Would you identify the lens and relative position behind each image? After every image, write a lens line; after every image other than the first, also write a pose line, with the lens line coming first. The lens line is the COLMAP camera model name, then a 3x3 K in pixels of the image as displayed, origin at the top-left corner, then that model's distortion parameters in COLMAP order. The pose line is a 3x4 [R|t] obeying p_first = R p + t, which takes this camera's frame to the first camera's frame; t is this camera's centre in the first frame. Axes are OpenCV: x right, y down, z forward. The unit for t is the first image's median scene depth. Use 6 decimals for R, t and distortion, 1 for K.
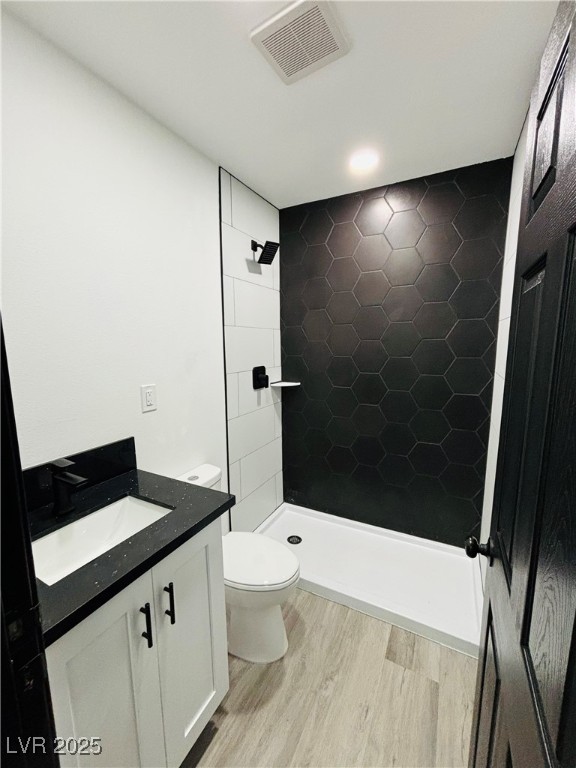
lens RADIAL K [[310.5, 0, 288.9], [0, 310.5, 385.6], [0, 0, 1]] dist [0.000720, 0.000251]
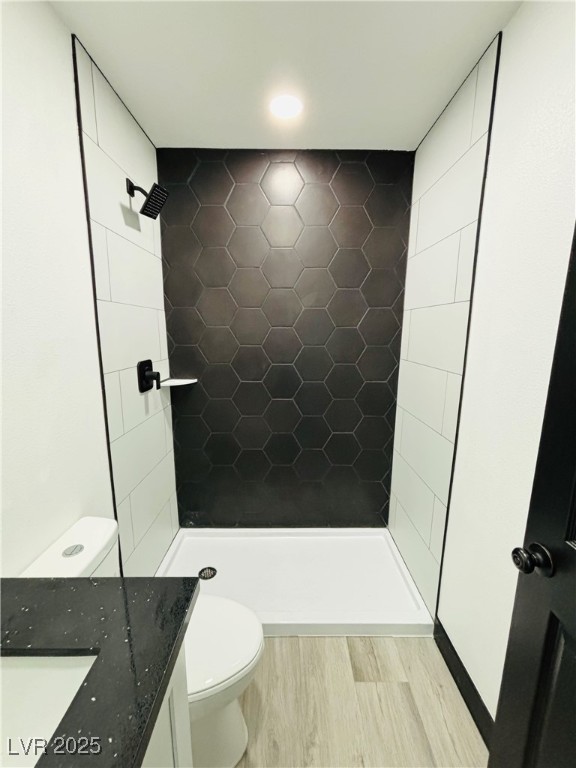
lens RADIAL K [[310.5, 0, 288.0], [0, 310.5, 383.1], [0, 0, 1]] dist [0.000720, 0.000251]
pose [[0.881569, -0.069324, 0.466937, -0.152935], [0.053793, 0.997468, 0.046528, -0.027193], [-0.468980, -0.015900, 0.883066, 0.211592]]
